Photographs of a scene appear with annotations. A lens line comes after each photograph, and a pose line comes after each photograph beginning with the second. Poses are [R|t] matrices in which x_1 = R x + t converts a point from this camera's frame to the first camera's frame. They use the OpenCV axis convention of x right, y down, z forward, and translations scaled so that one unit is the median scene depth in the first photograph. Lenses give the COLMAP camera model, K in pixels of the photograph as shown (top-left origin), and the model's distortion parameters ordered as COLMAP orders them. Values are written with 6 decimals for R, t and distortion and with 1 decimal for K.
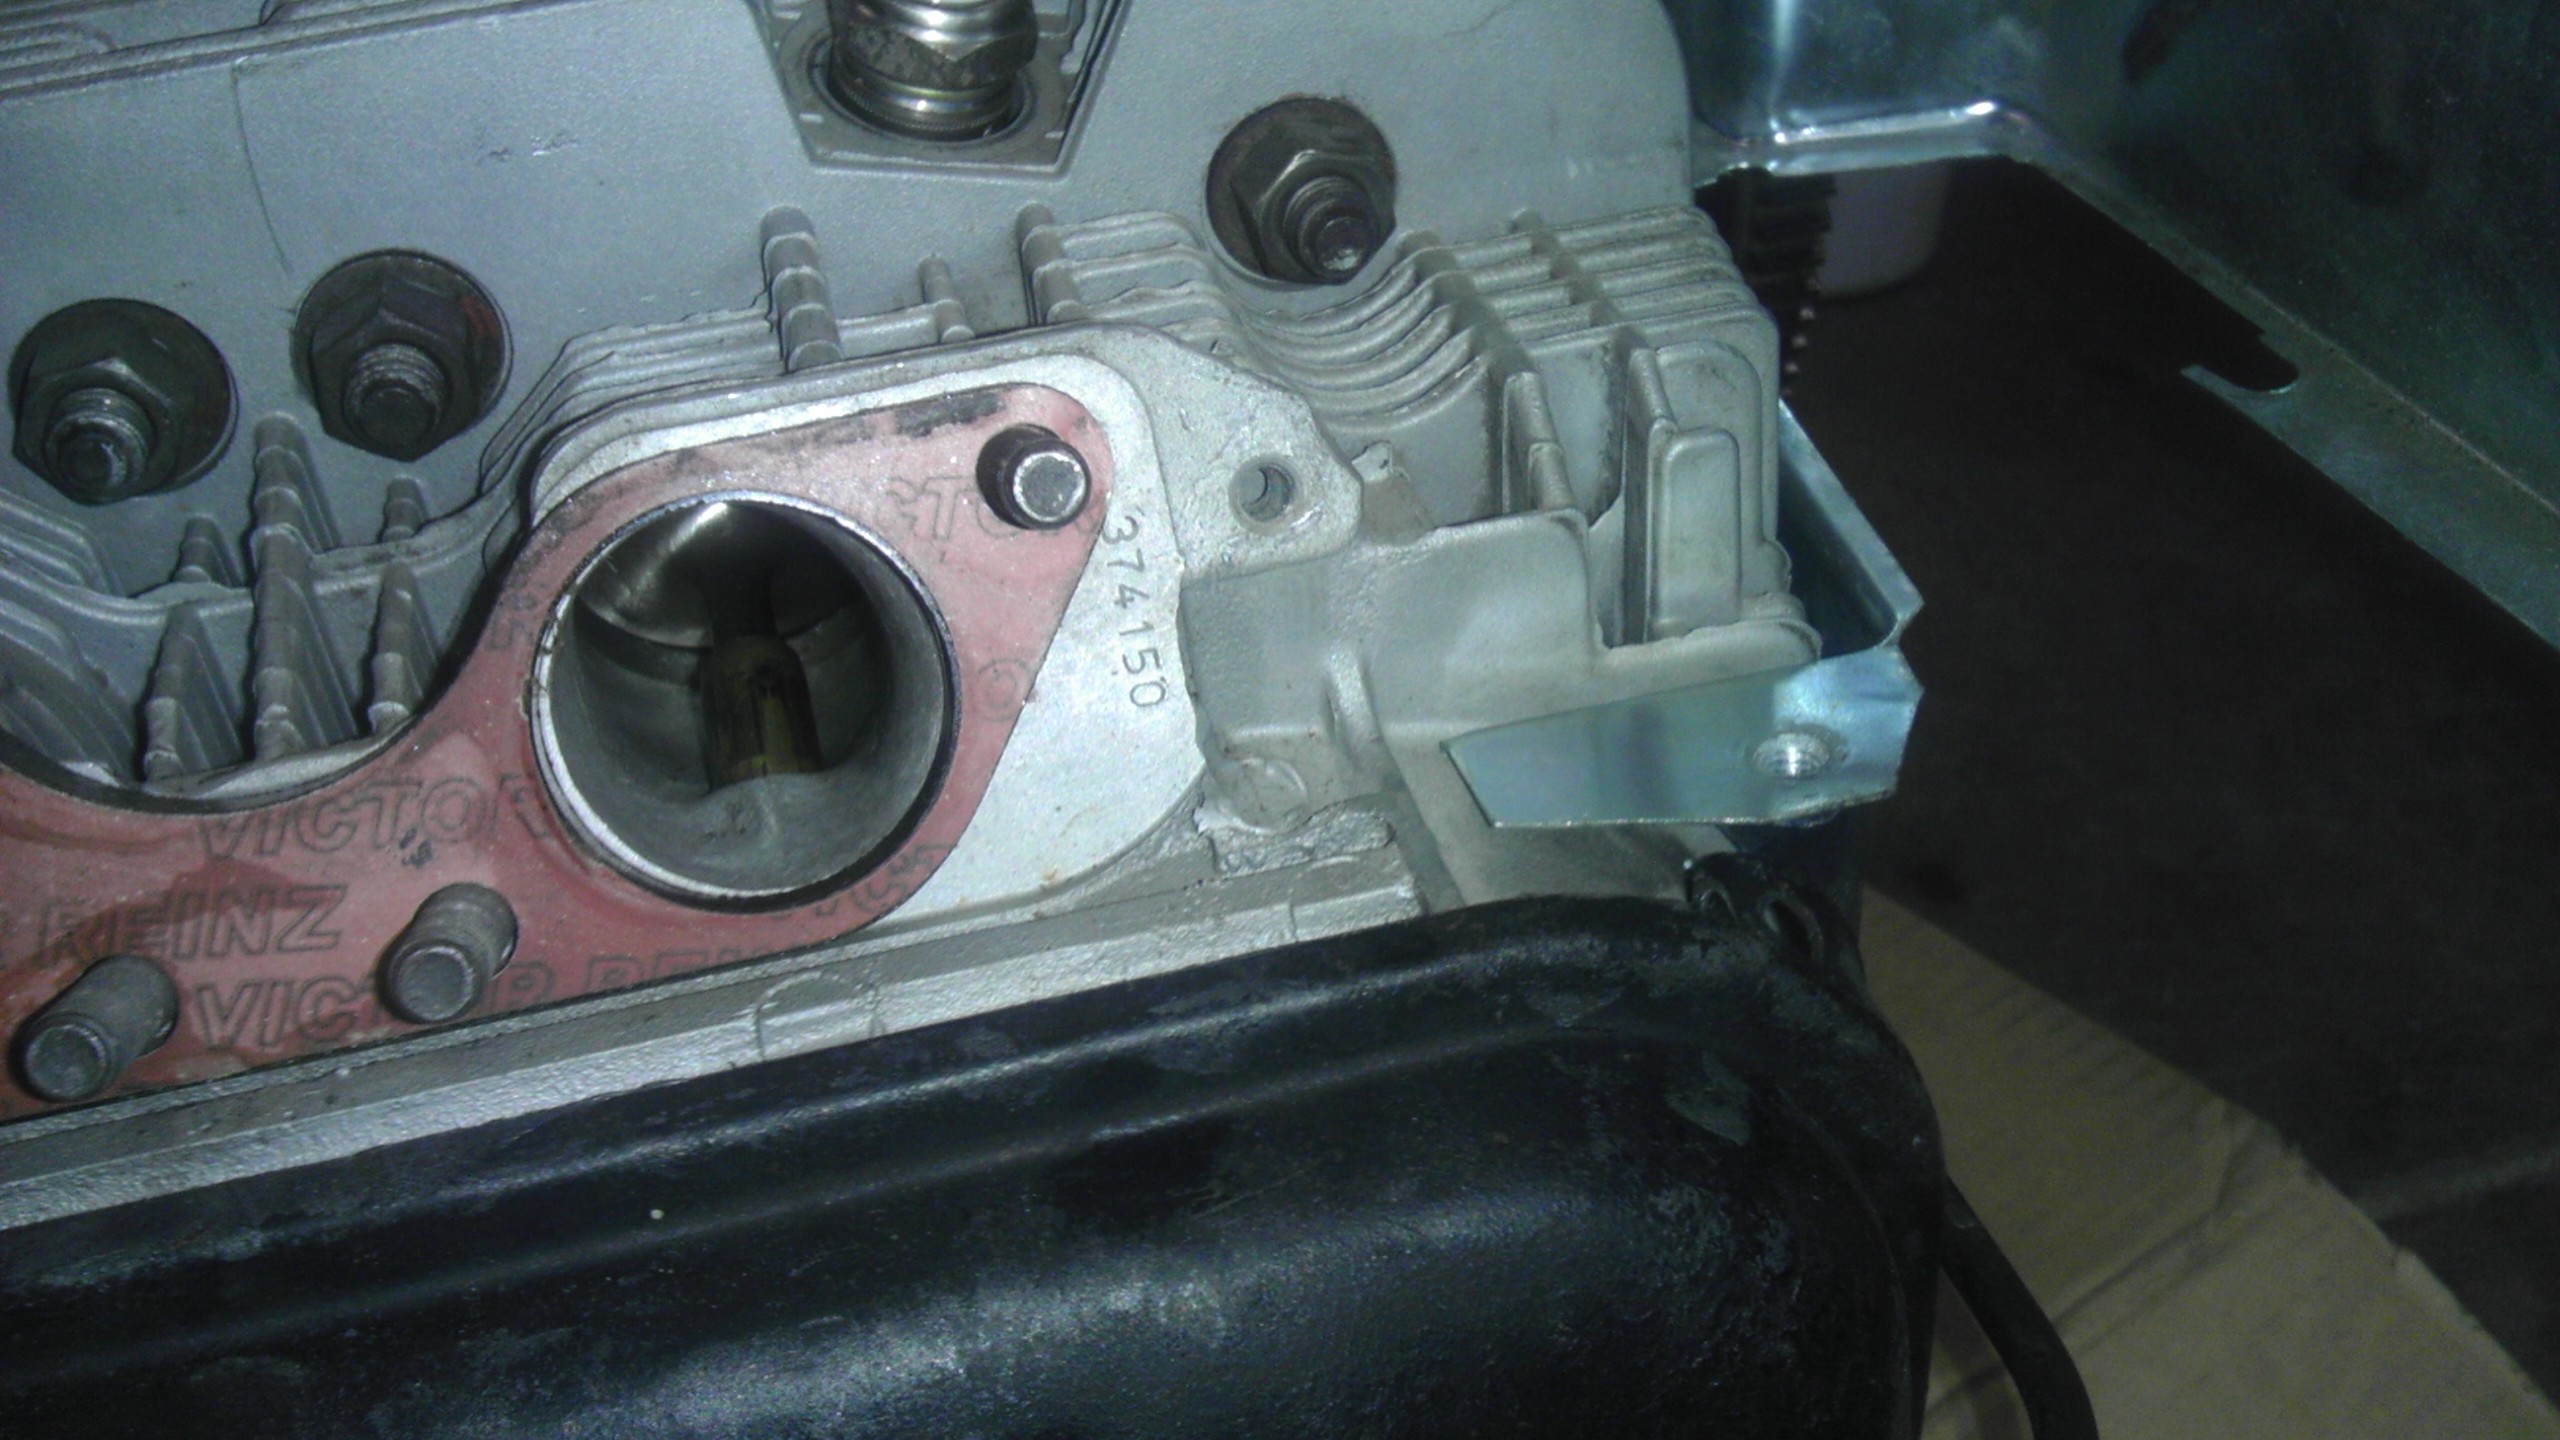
lens RADIAL K [[2647.2, 0, 1280.0], [0, 2647.2, 720.0], [0, 0, 1]] dist [0.108772, -0.349834]
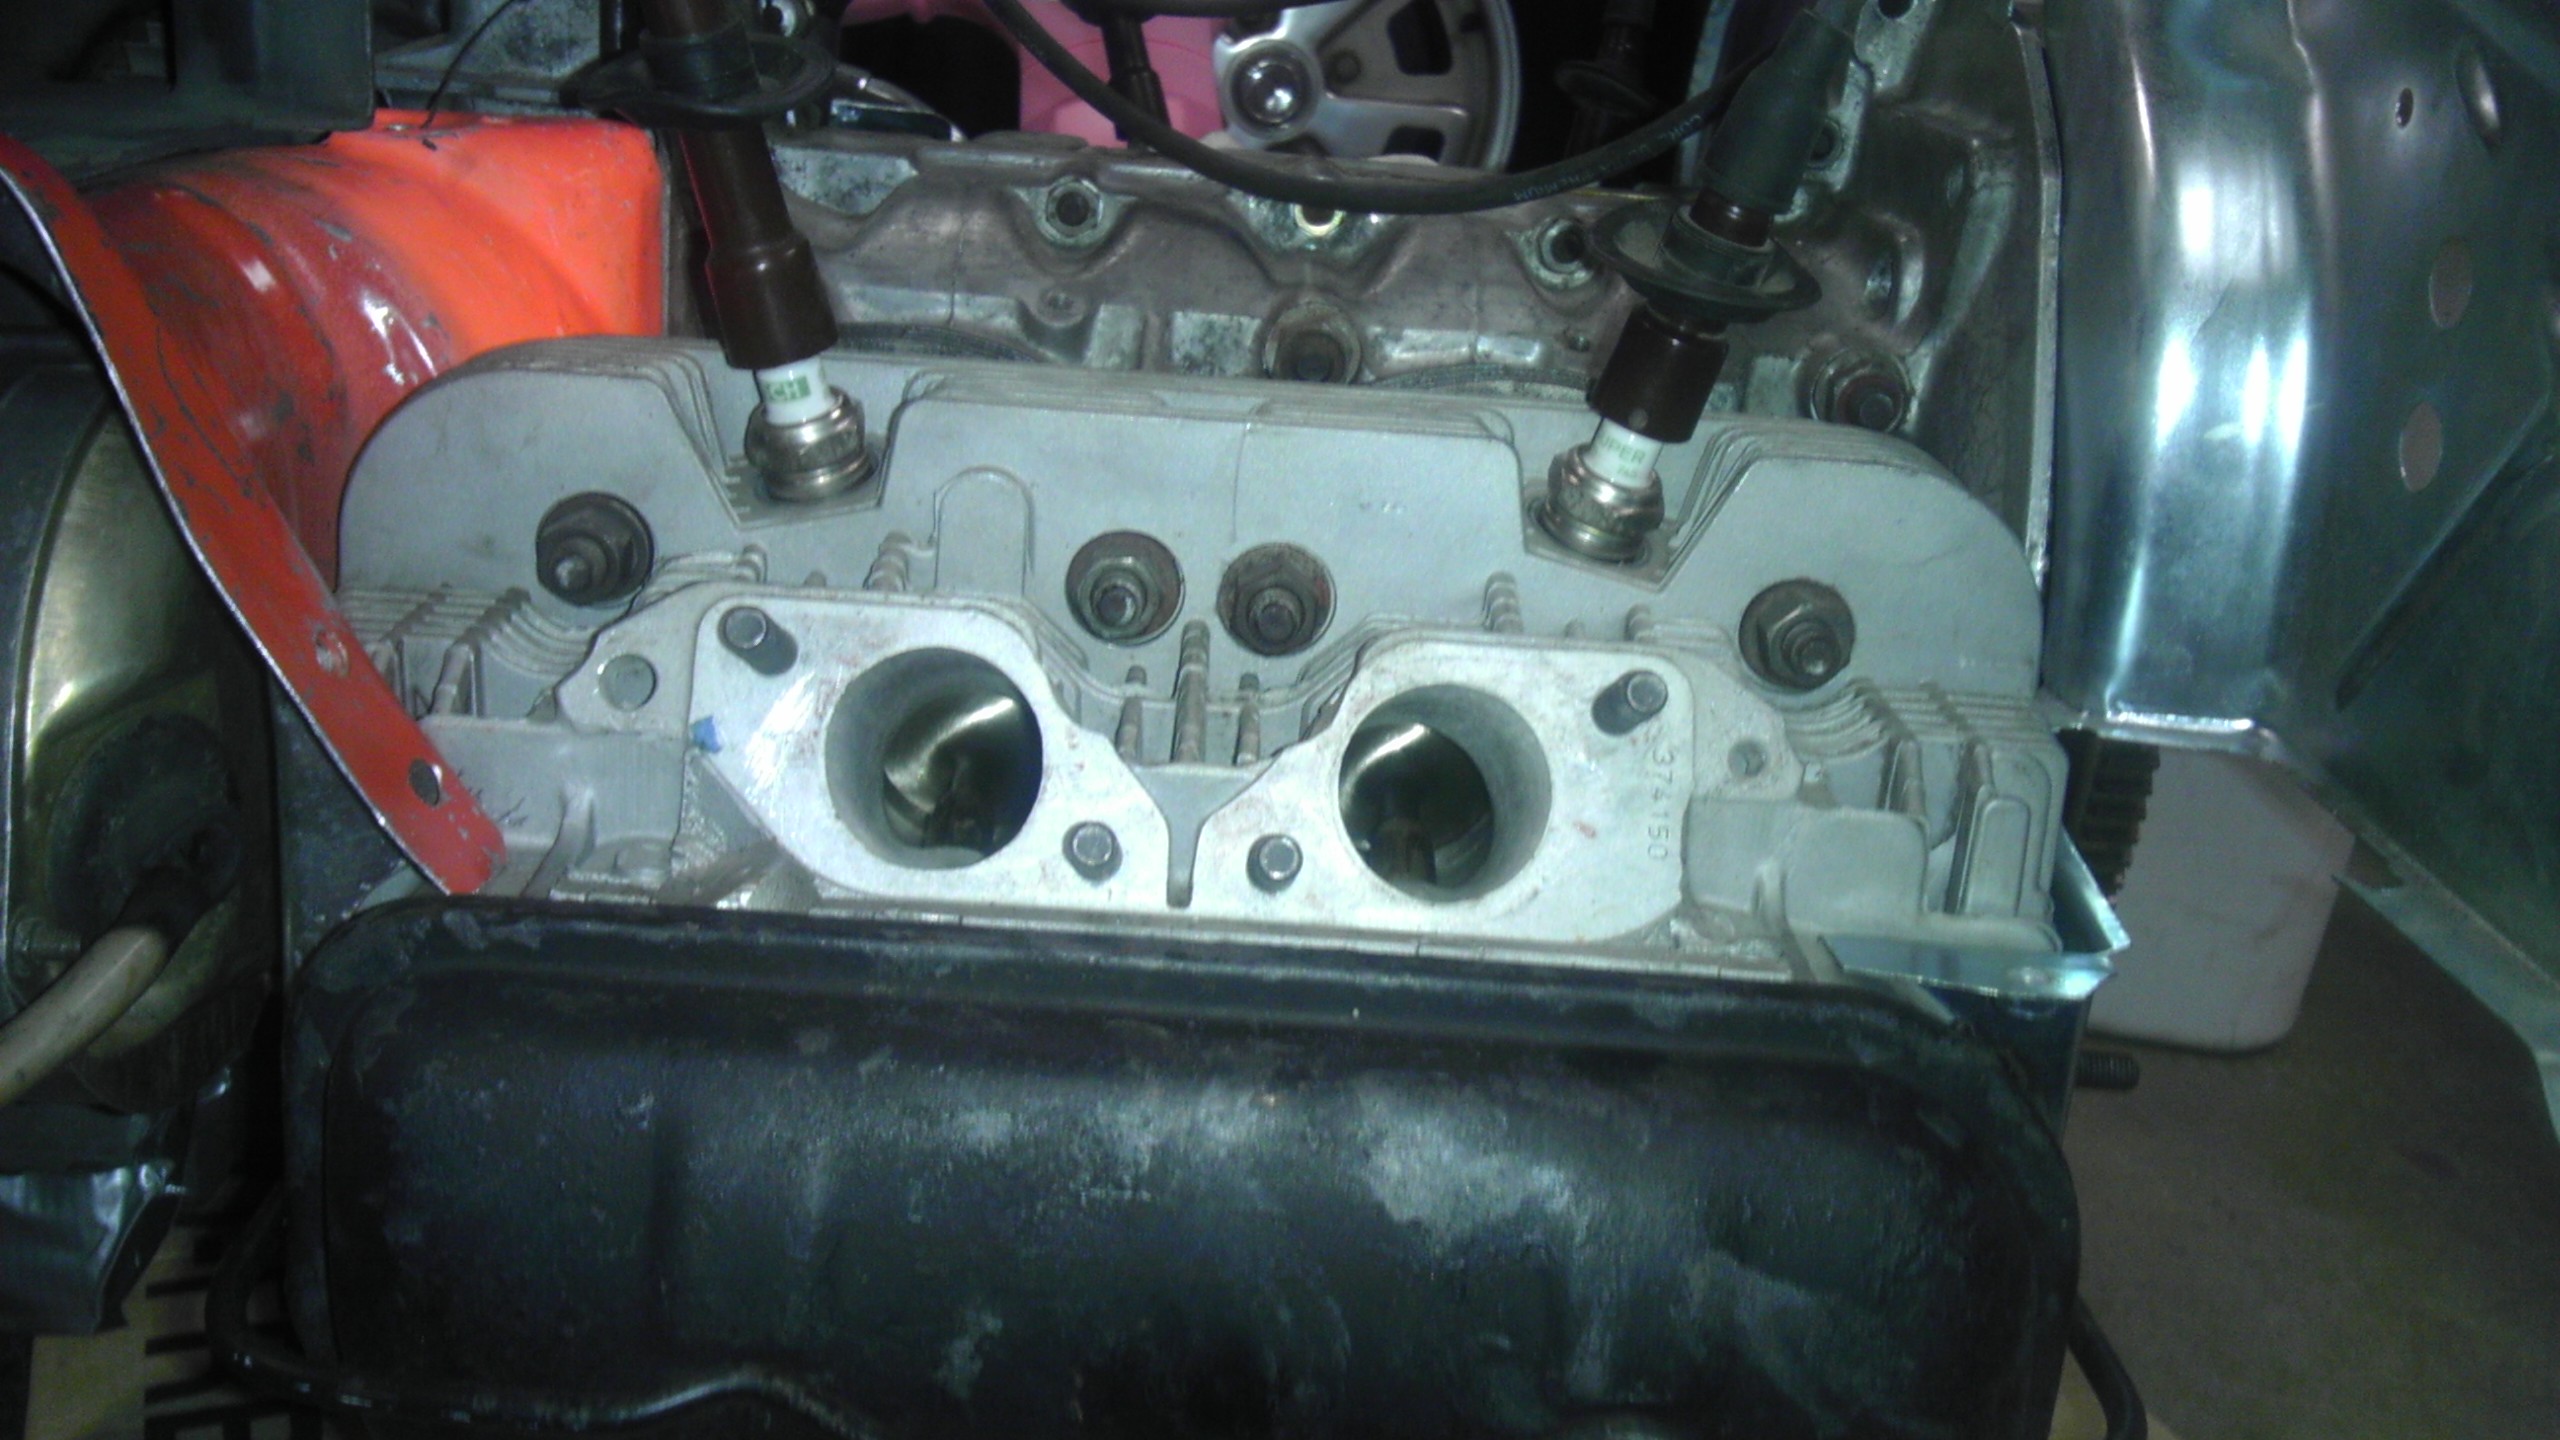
lens RADIAL K [[2843.3, 0, 1280.0], [0, 2843.3, 720.0], [0, 0, 1]] dist [0.008139, -0.013023]
pose [[0.964053, 0.210067, -0.162707, -0.003399], [-0.247877, 0.931568, -0.265968, 0.432443], [0.095701, 0.296738, 0.950151, -0.758334]]
